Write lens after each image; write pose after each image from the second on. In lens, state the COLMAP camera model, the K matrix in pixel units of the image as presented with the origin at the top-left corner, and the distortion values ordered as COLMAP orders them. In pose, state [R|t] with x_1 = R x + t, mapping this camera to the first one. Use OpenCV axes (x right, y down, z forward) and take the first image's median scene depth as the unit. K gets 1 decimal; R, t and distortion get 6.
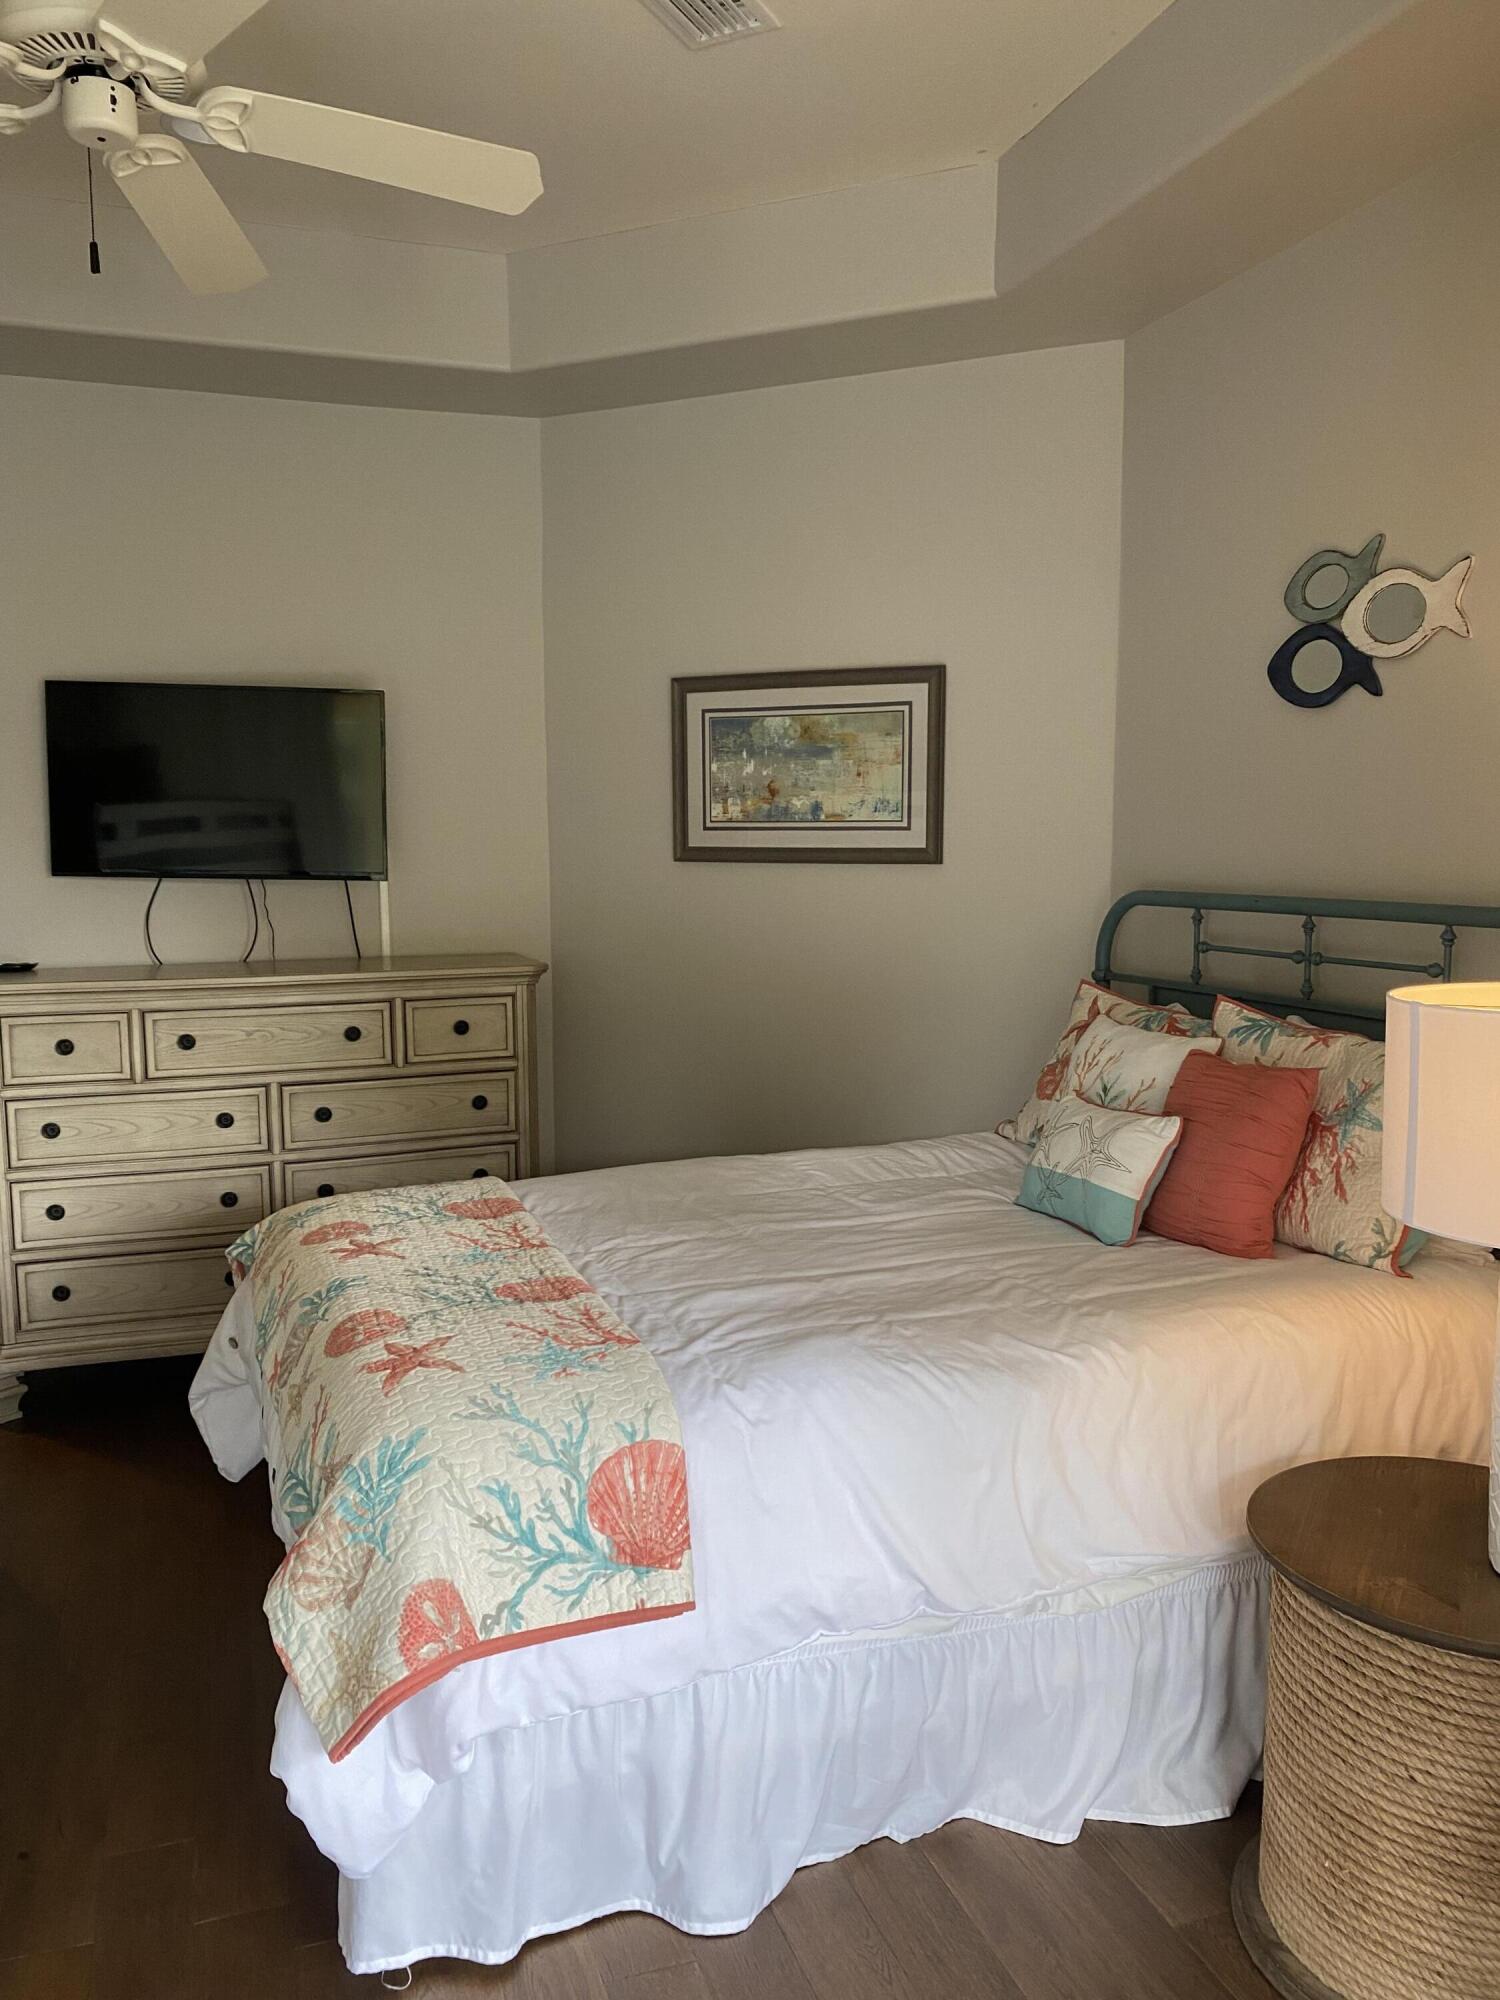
lens RADIAL K [[1514.5, 0, 750.0], [0, 1514.5, 1000.0], [0, 0, 1]] dist [0.043108, -0.057838]
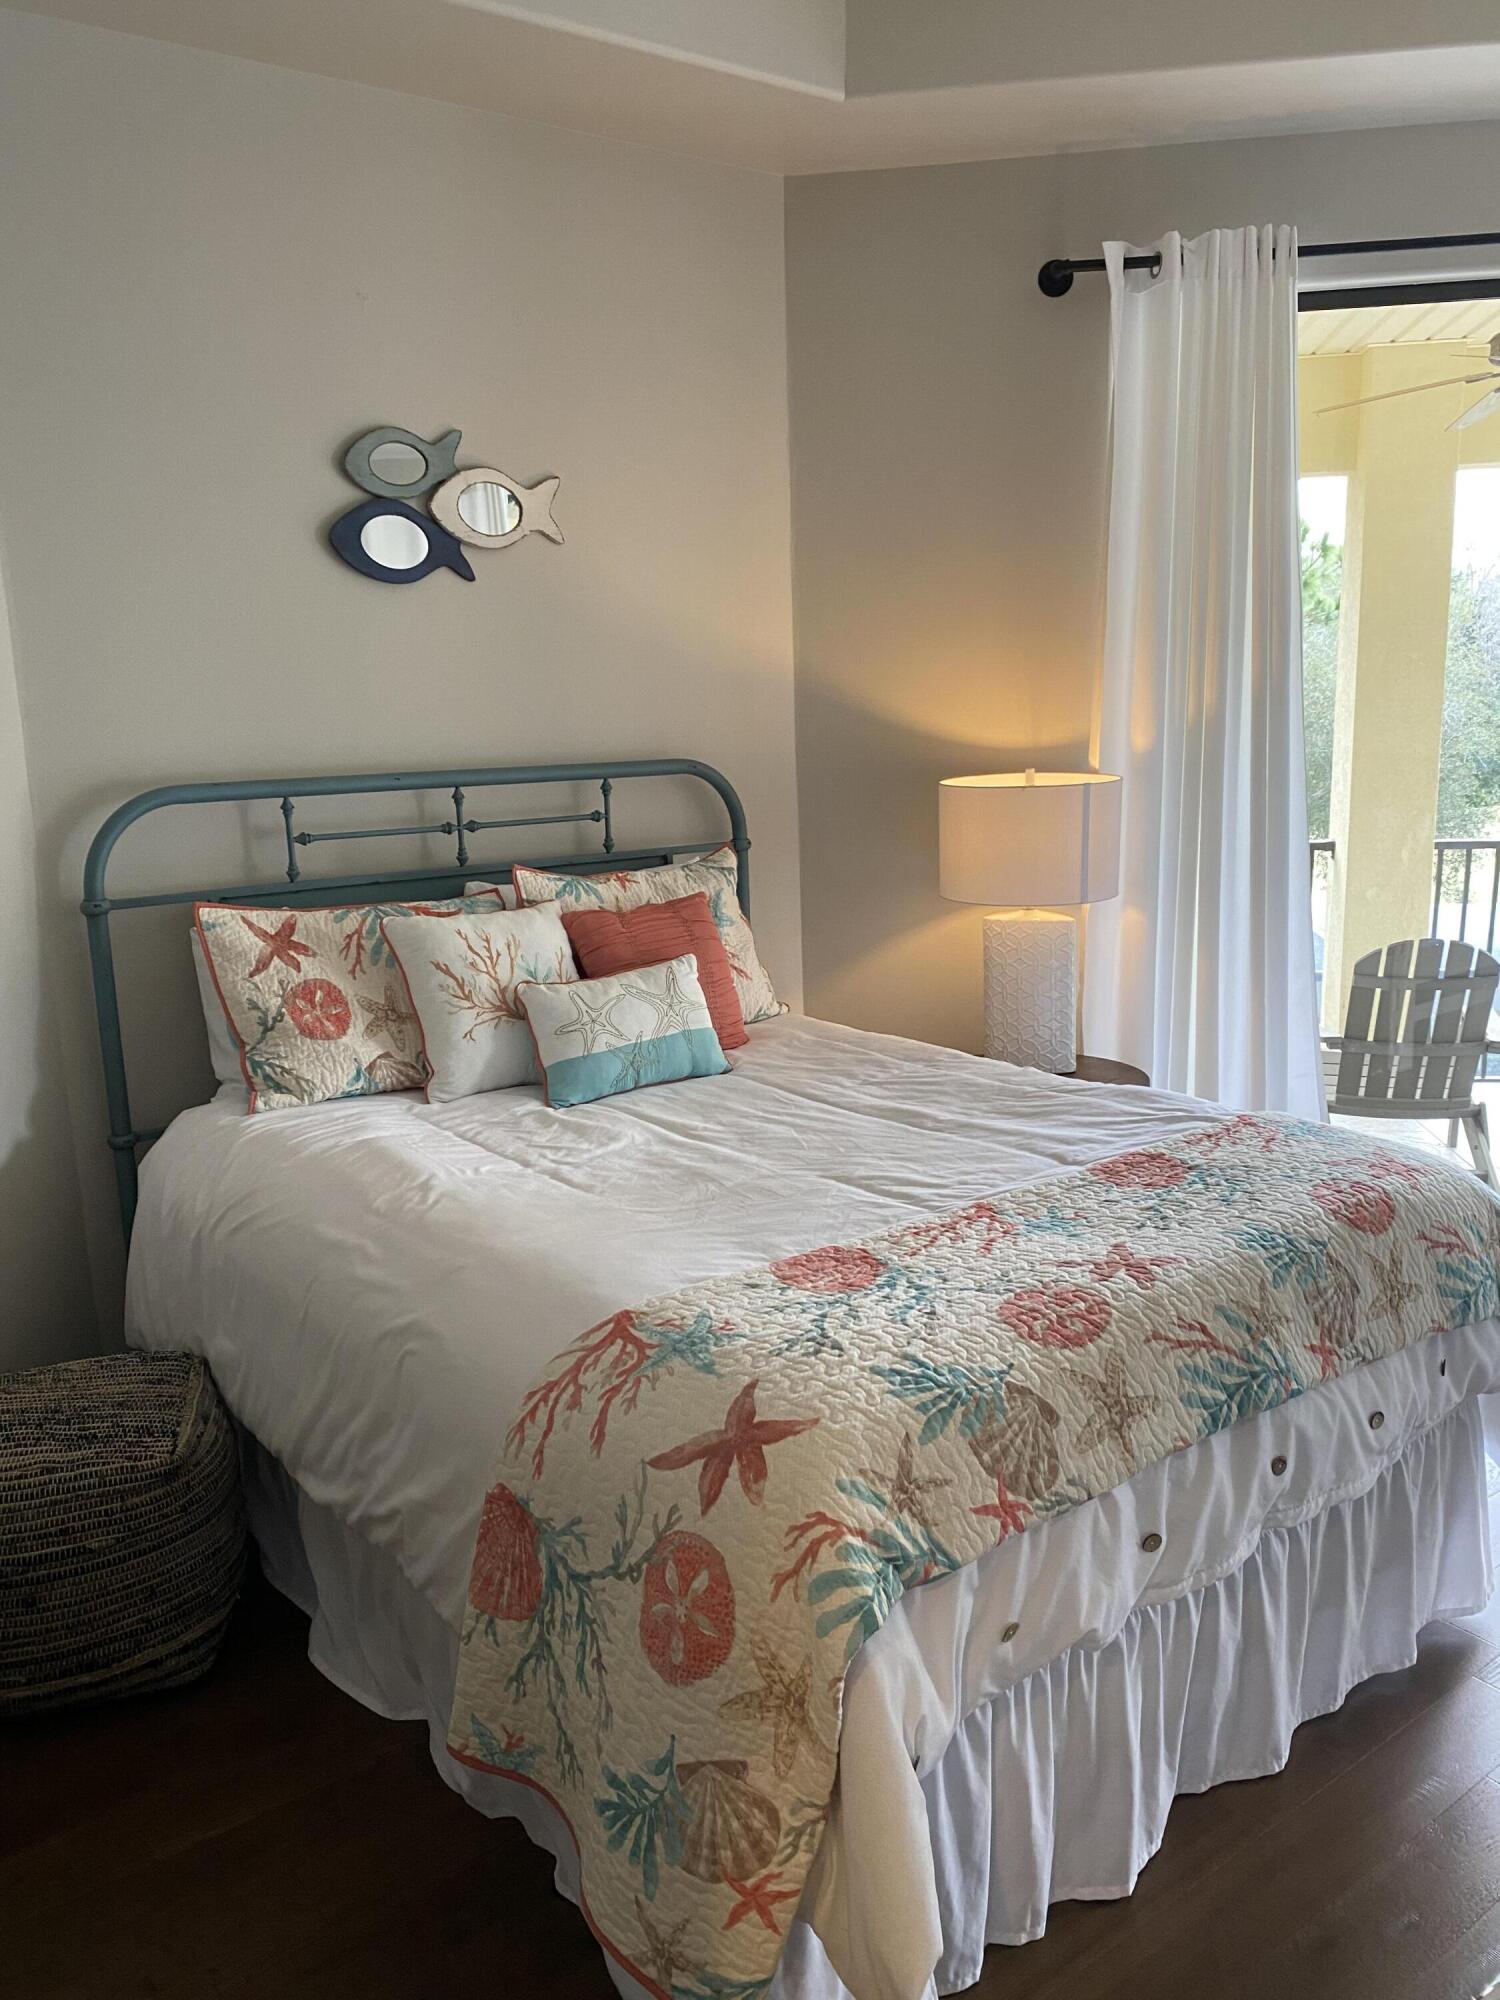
lens RADIAL K [[1514.5, 0, 750.0], [0, 1514.5, 1000.0], [0, 0, 1]] dist [0.043108, -0.057838]
pose [[-0.258146, -0.179256, 0.949330, -0.721971], [0.132695, 0.966744, 0.218628, -0.117243], [-0.956950, 0.182409, -0.225775, 1.082459]]
